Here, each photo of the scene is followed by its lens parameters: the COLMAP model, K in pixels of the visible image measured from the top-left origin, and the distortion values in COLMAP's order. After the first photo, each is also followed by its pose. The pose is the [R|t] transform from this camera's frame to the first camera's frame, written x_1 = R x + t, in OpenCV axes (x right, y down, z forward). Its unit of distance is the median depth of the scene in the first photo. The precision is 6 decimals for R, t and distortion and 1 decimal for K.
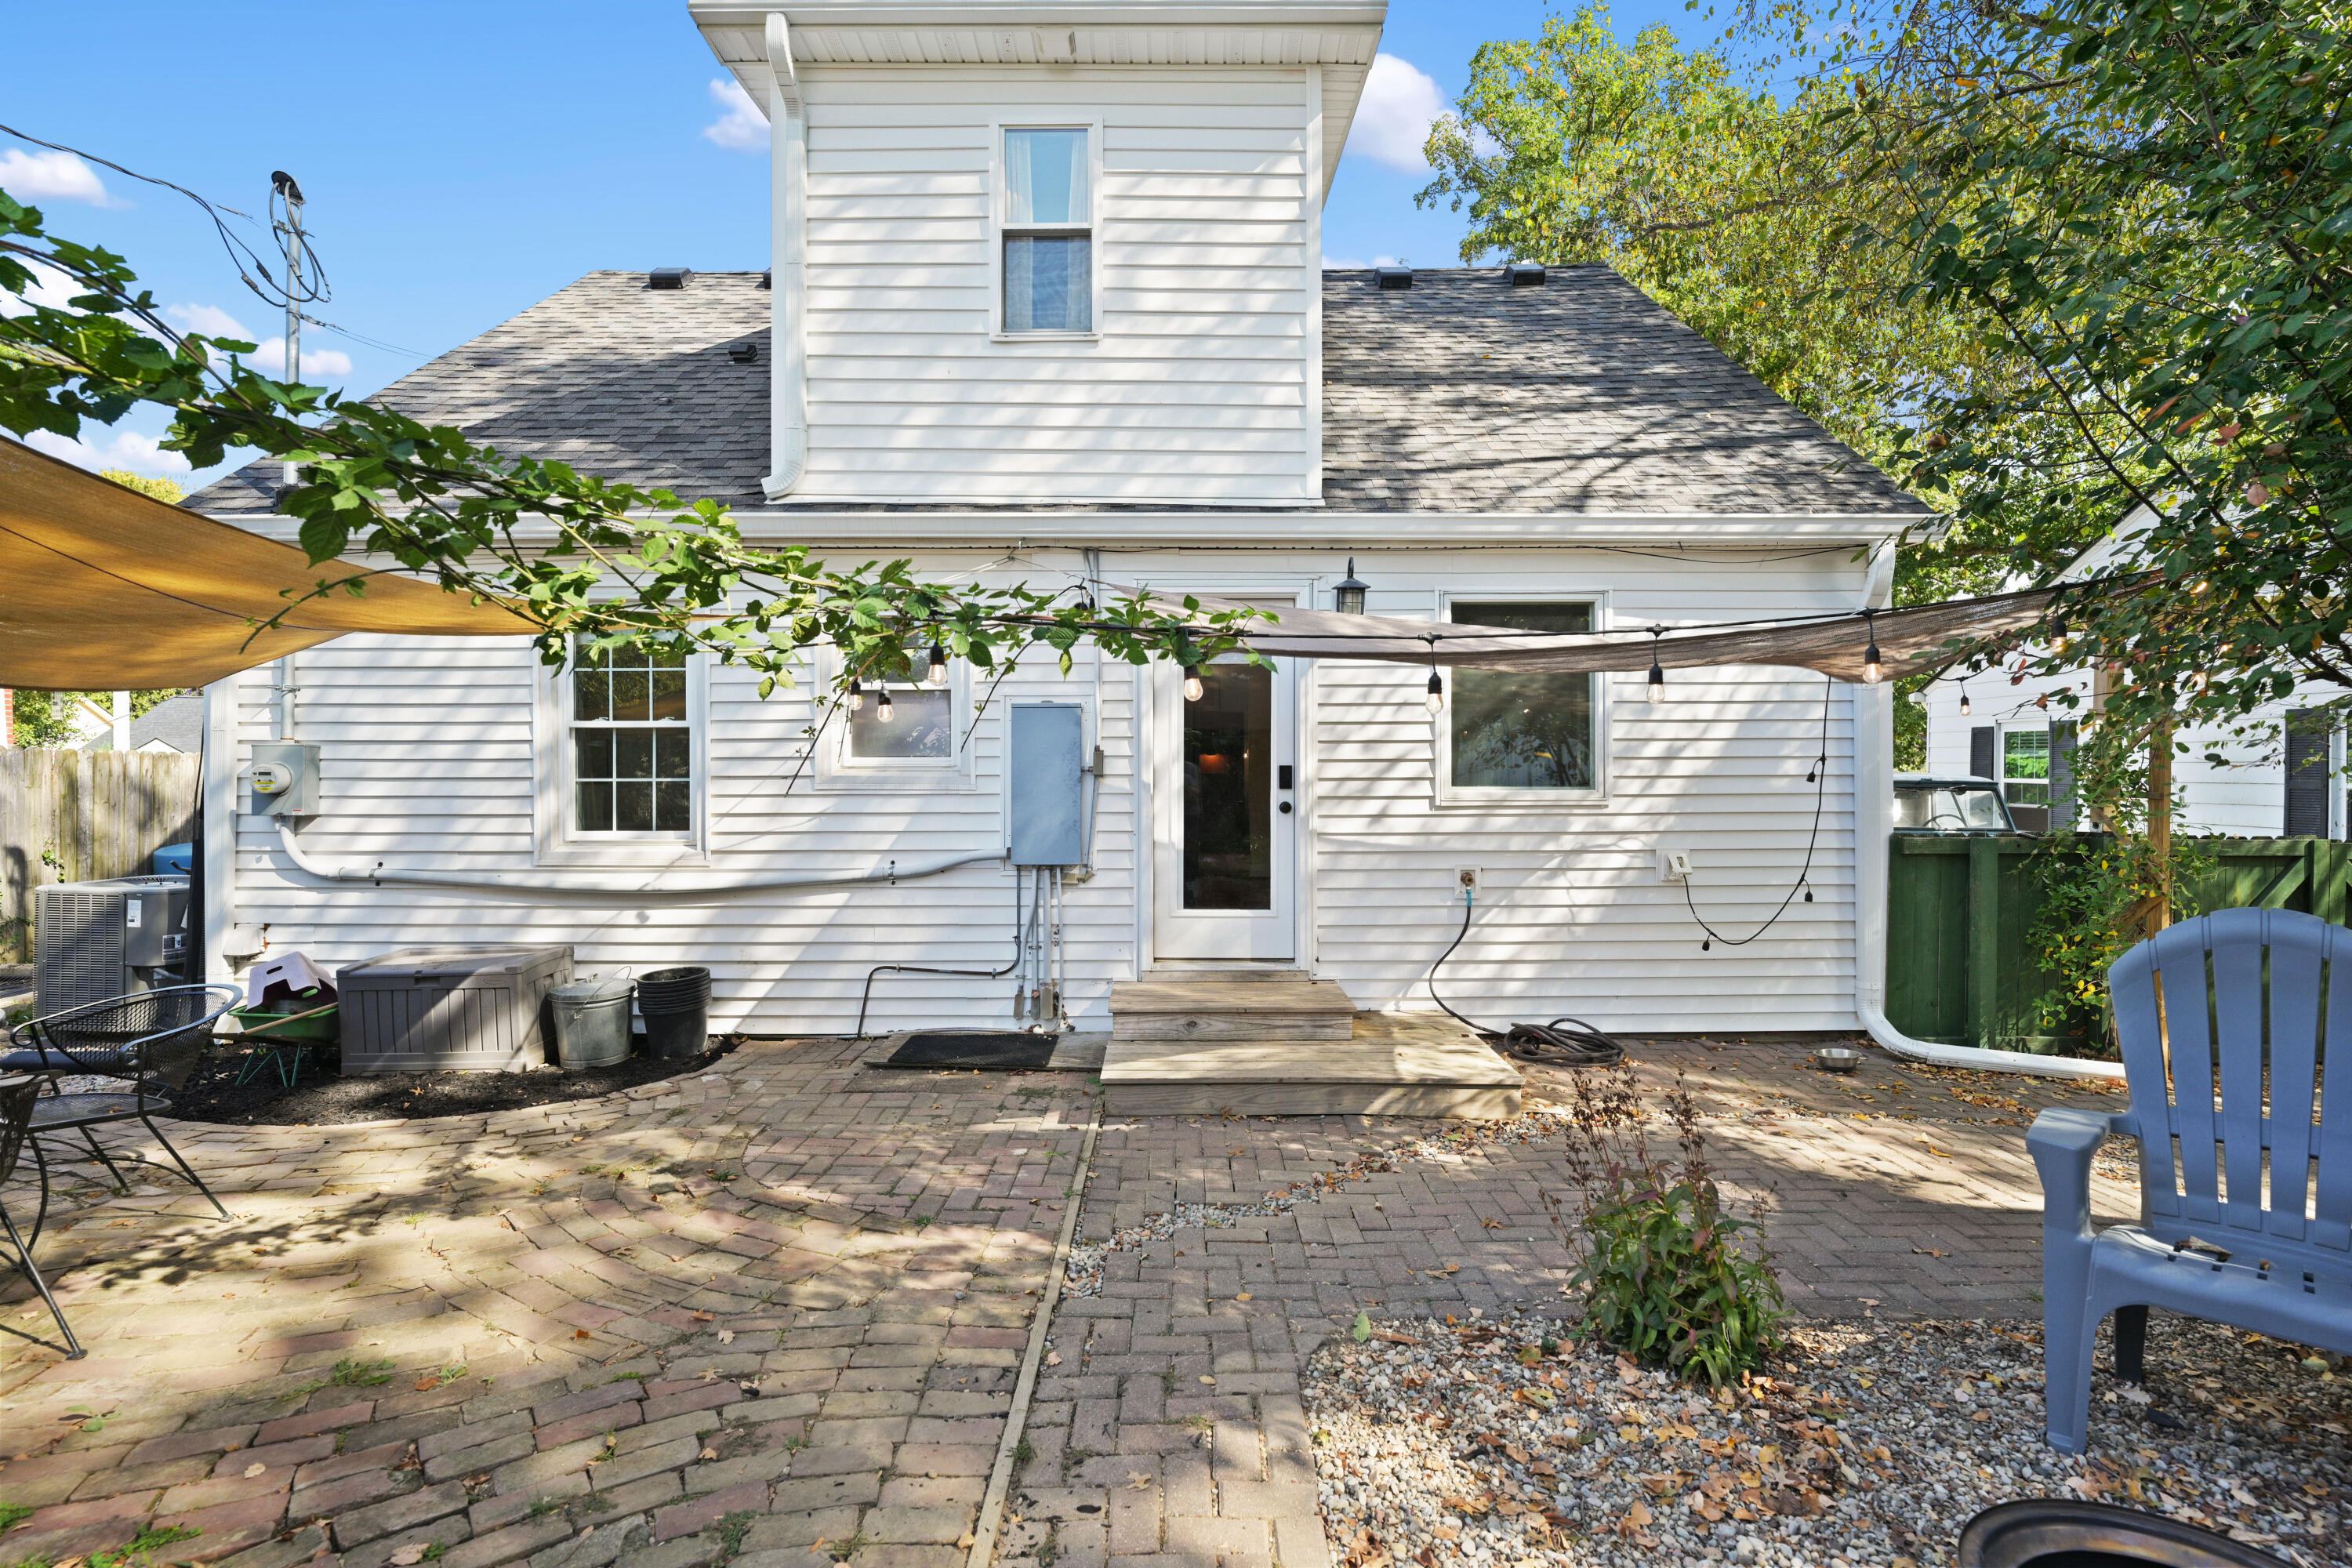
lens RADIAL K [[1098.4, 0, 1227.8], [0, 1098.4, 783.7], [0, 0, 1]] dist [0.001915, 0.000864]
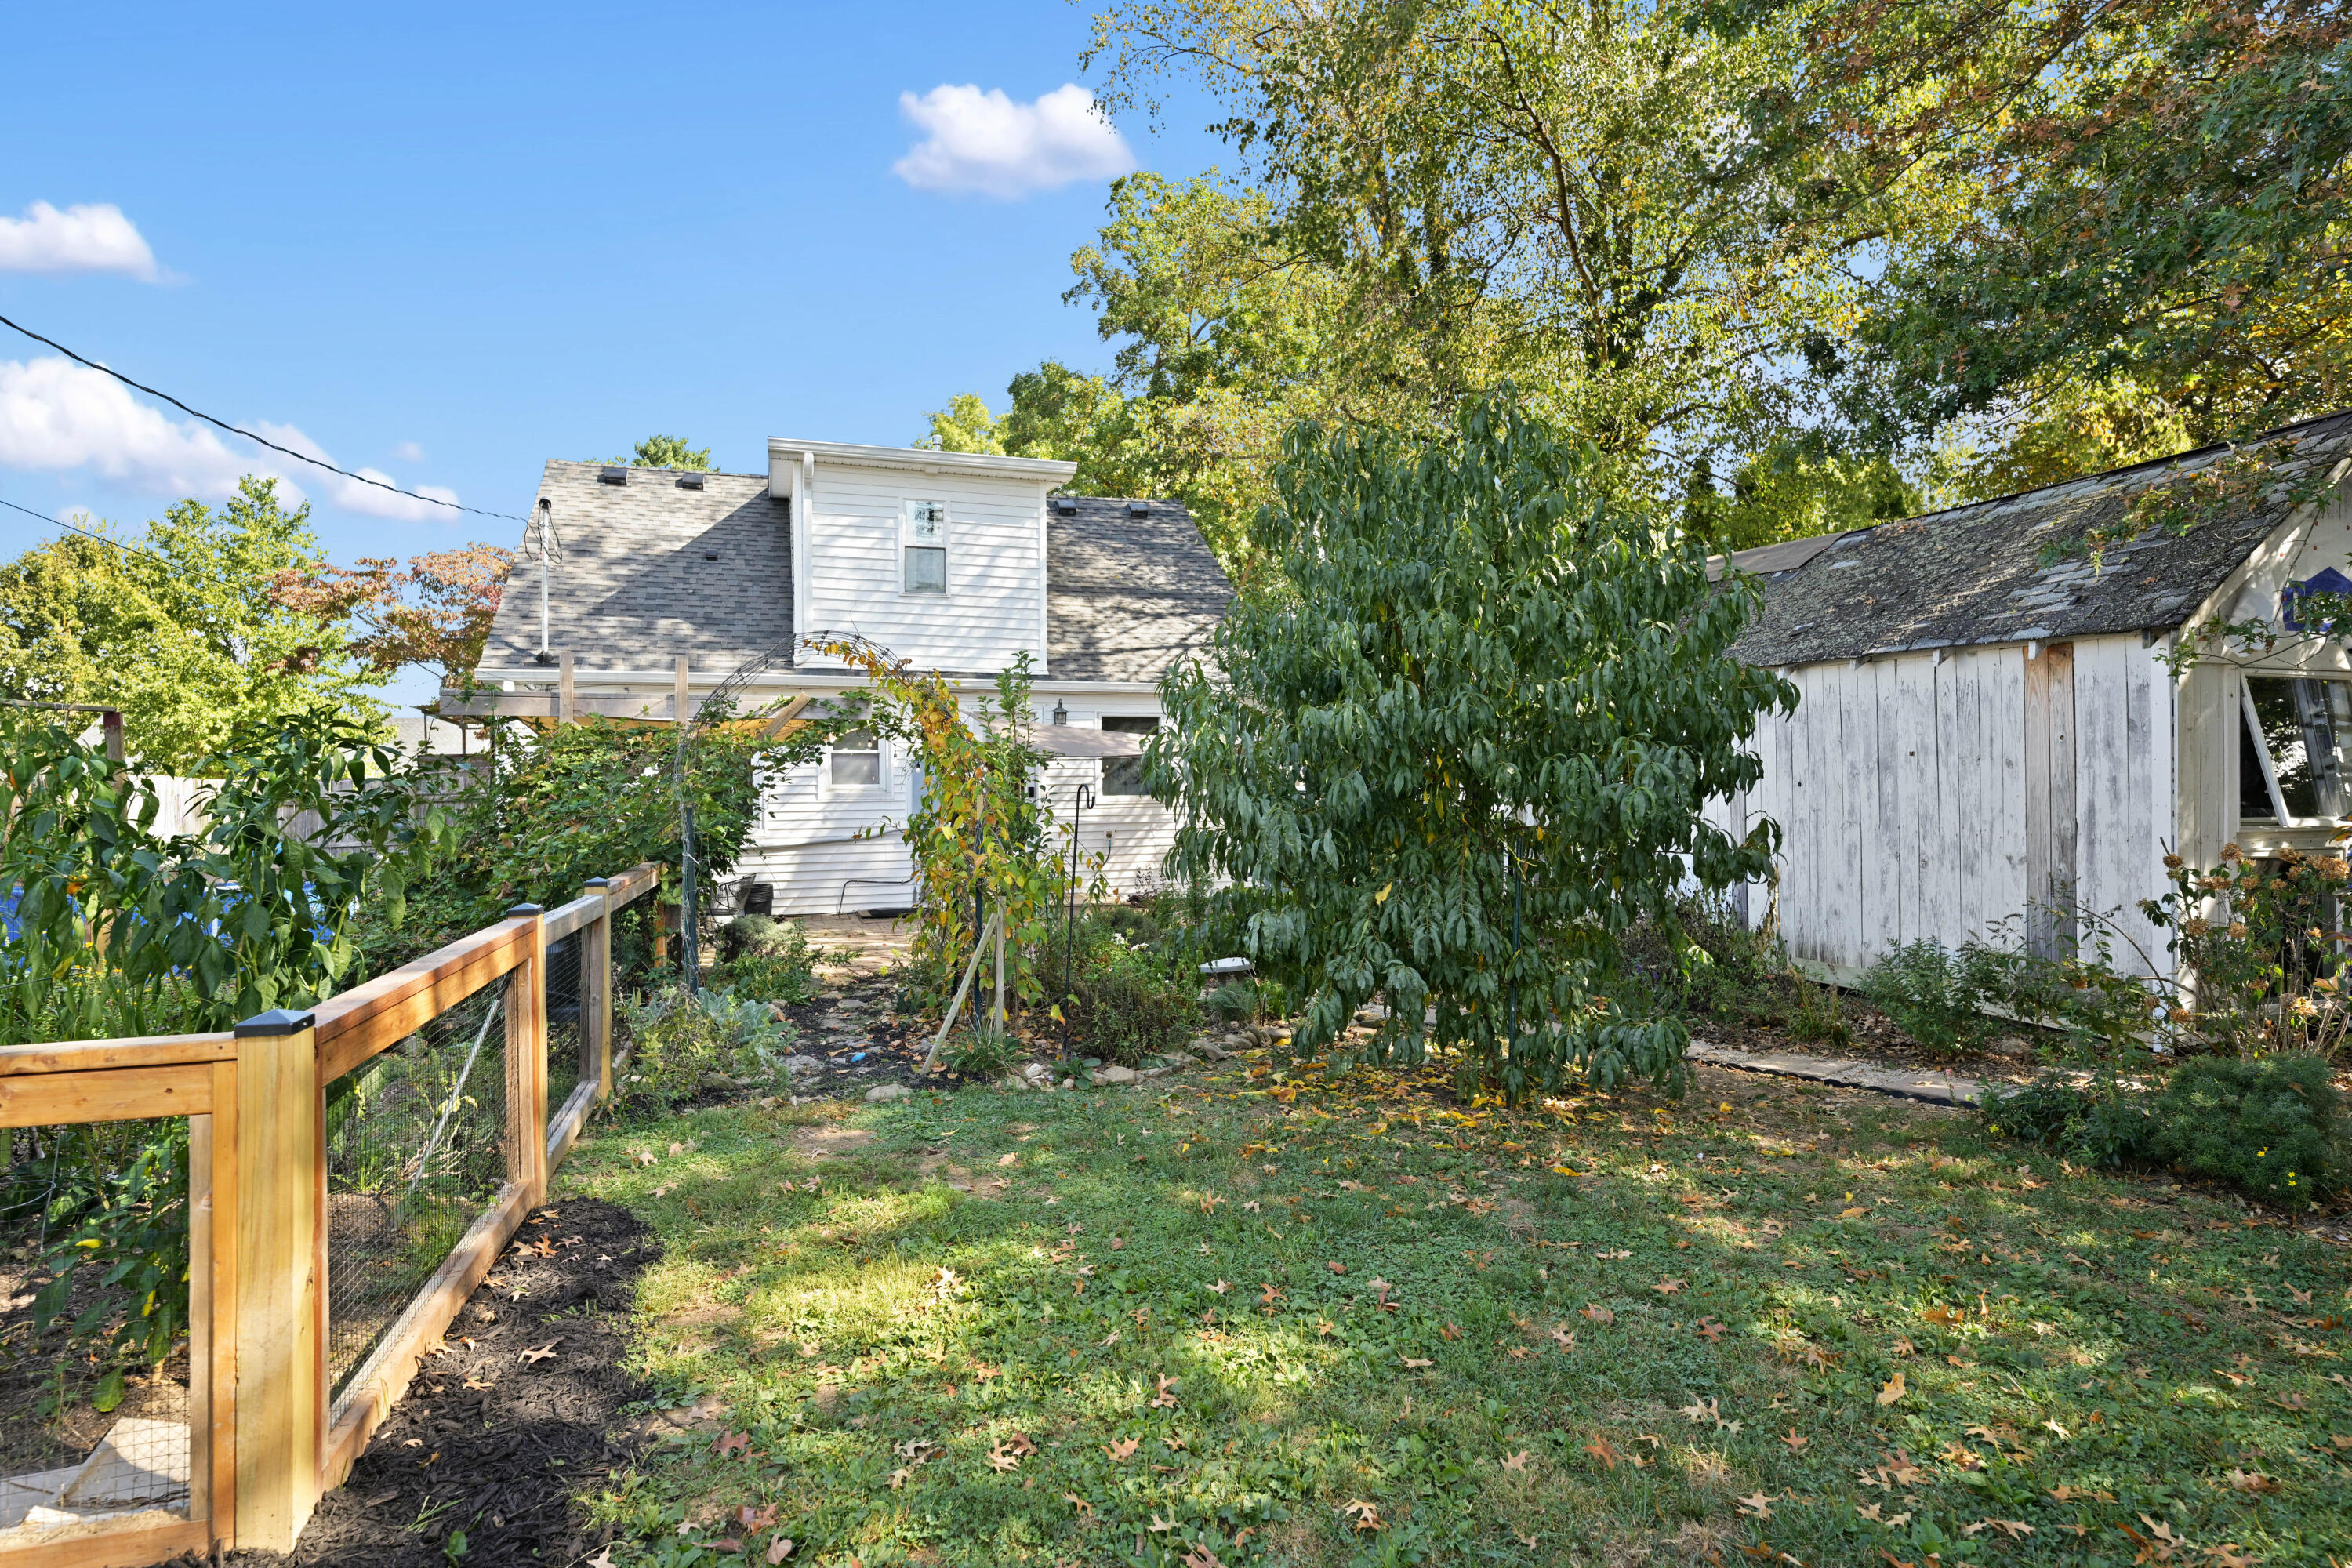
lens RADIAL K [[1210.0, 0, 1181.4], [0, 1210.0, 777.1], [0, 0, 1]] dist [0.003053, 0.001086]
pose [[0.959847, -0.001779, 0.280519, -0.342084], [0.003552, 0.999977, -0.005811, -0.020208], [-0.280502, 0.006574, 0.959831, -1.346400]]
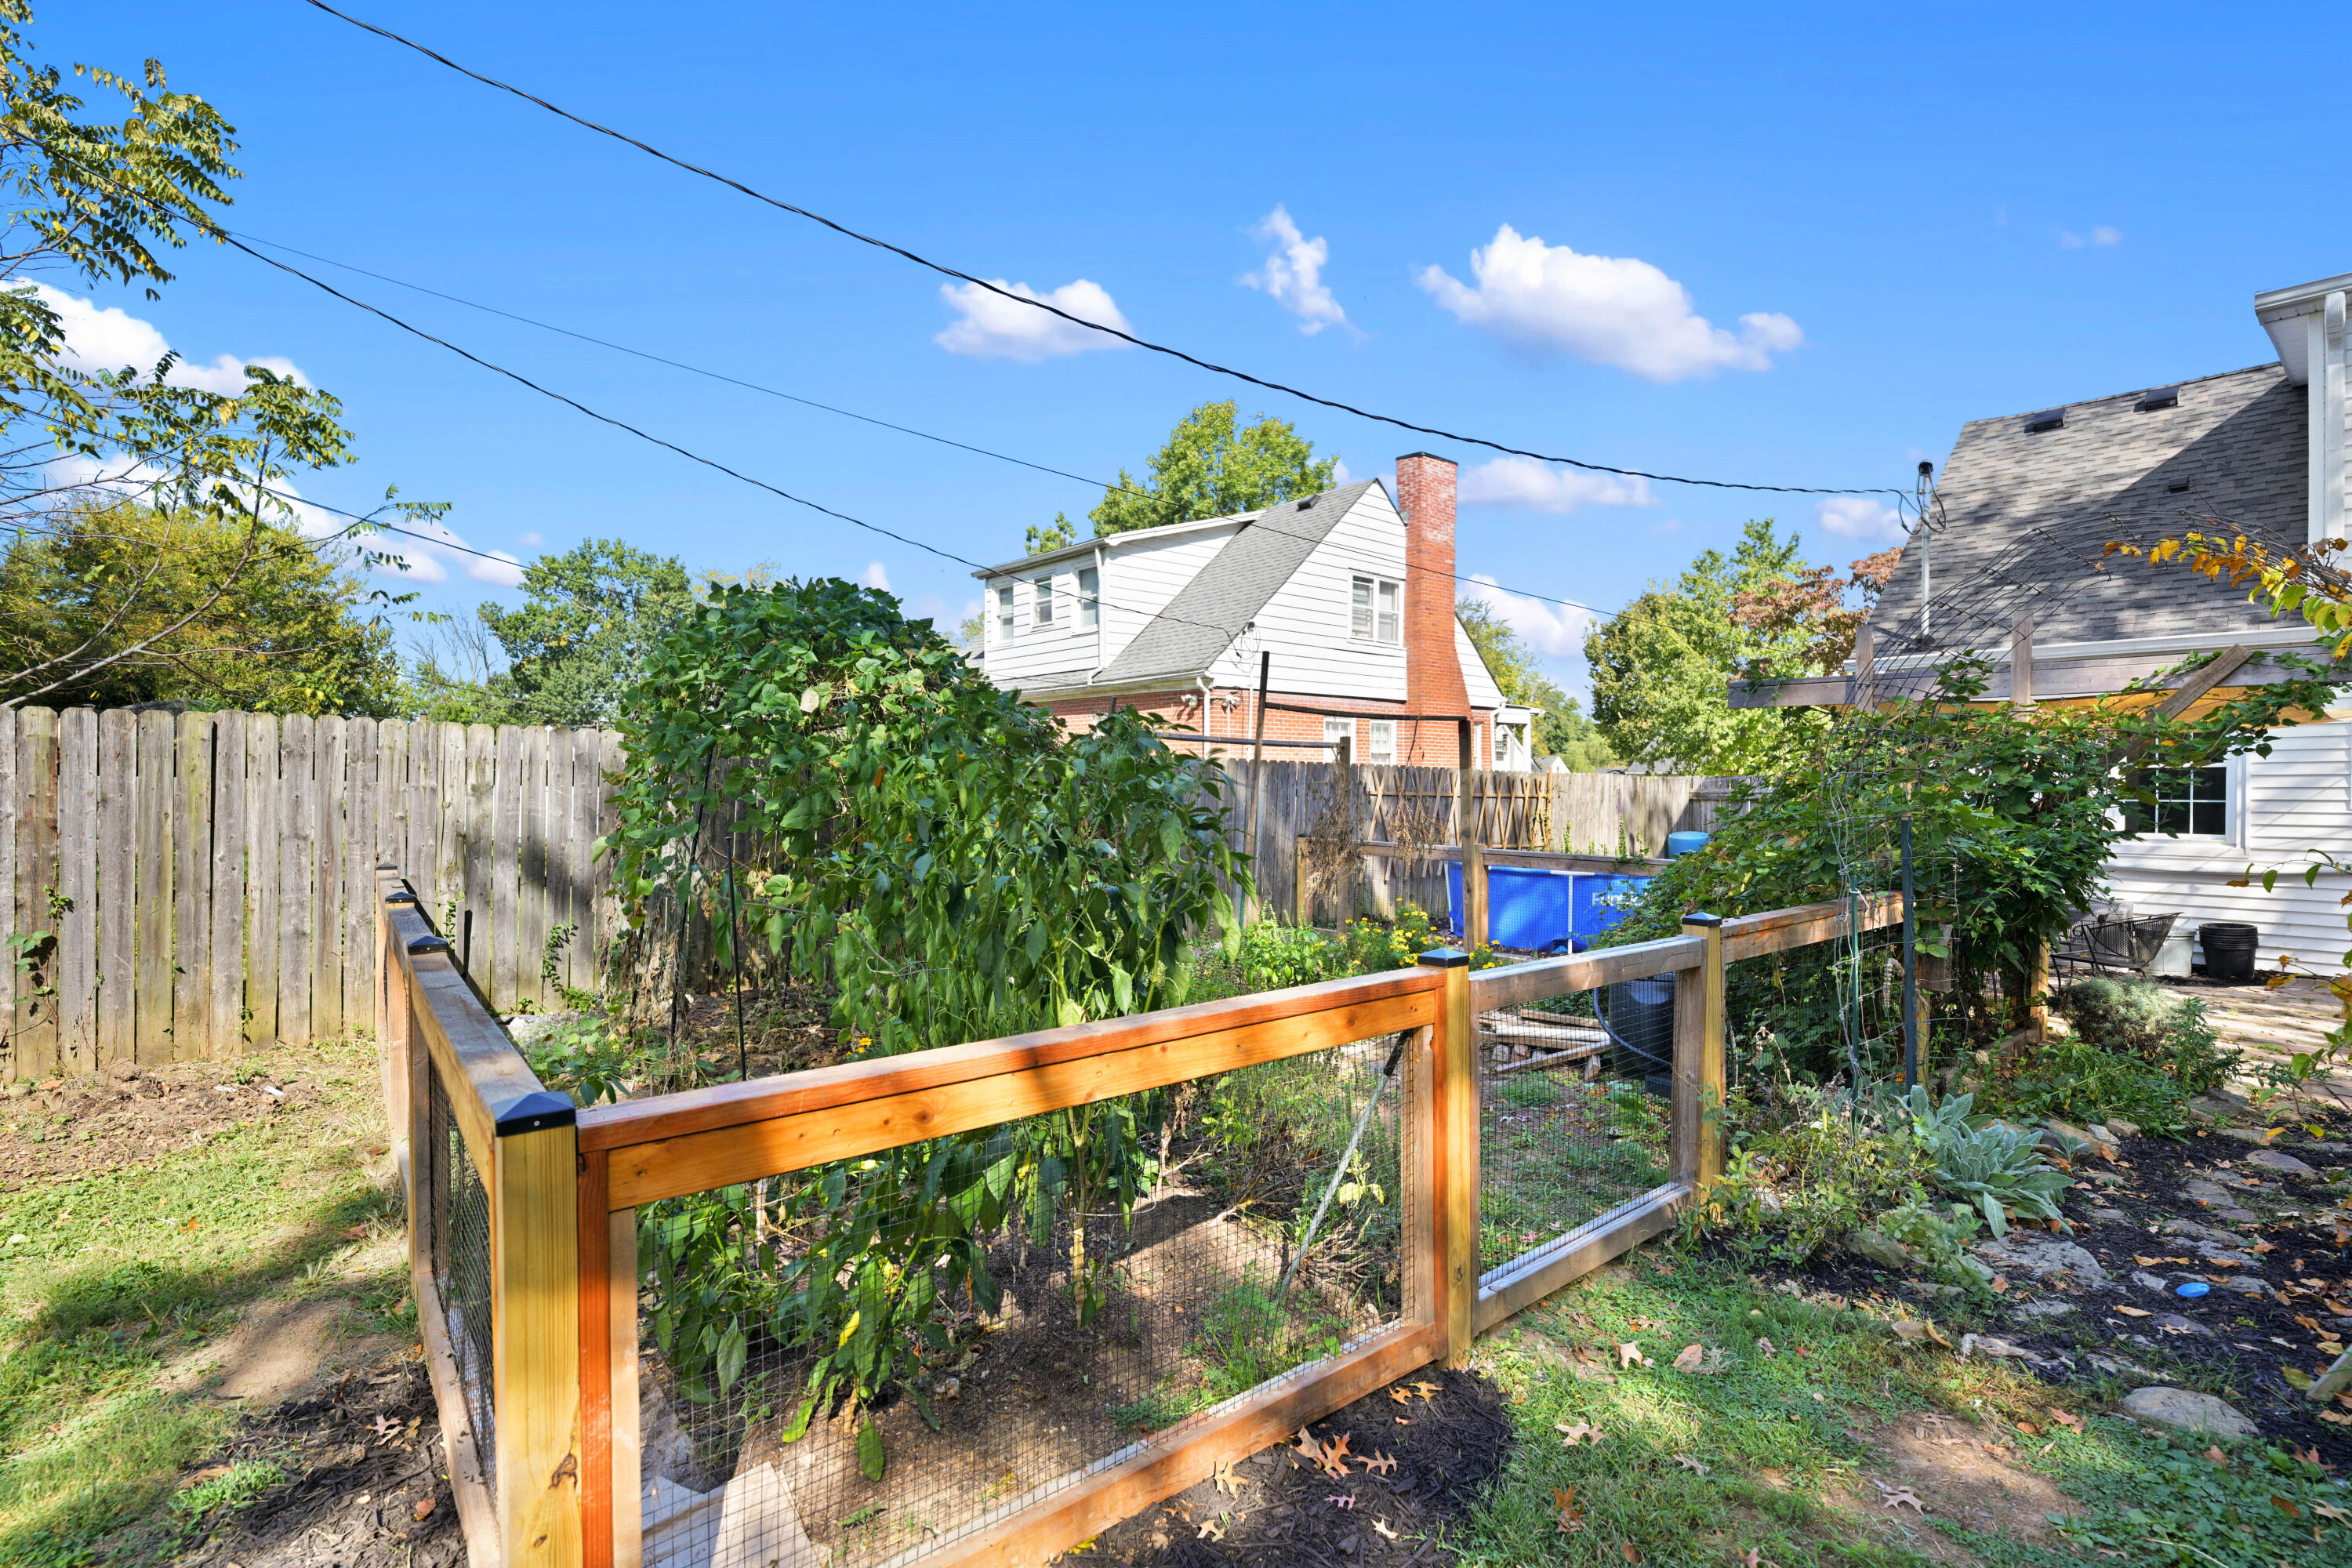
lens RADIAL K [[1098.4, 0, 1173.0], [0, 1098.4, 787.7], [0, 0, 1]] dist [0.001915, 0.000864]
pose [[0.637585, 0.009222, -0.770324, -0.238516], [-0.005282, 0.999957, 0.007600, -0.023587], [0.770362, -0.000777, 0.637607, -1.010557]]
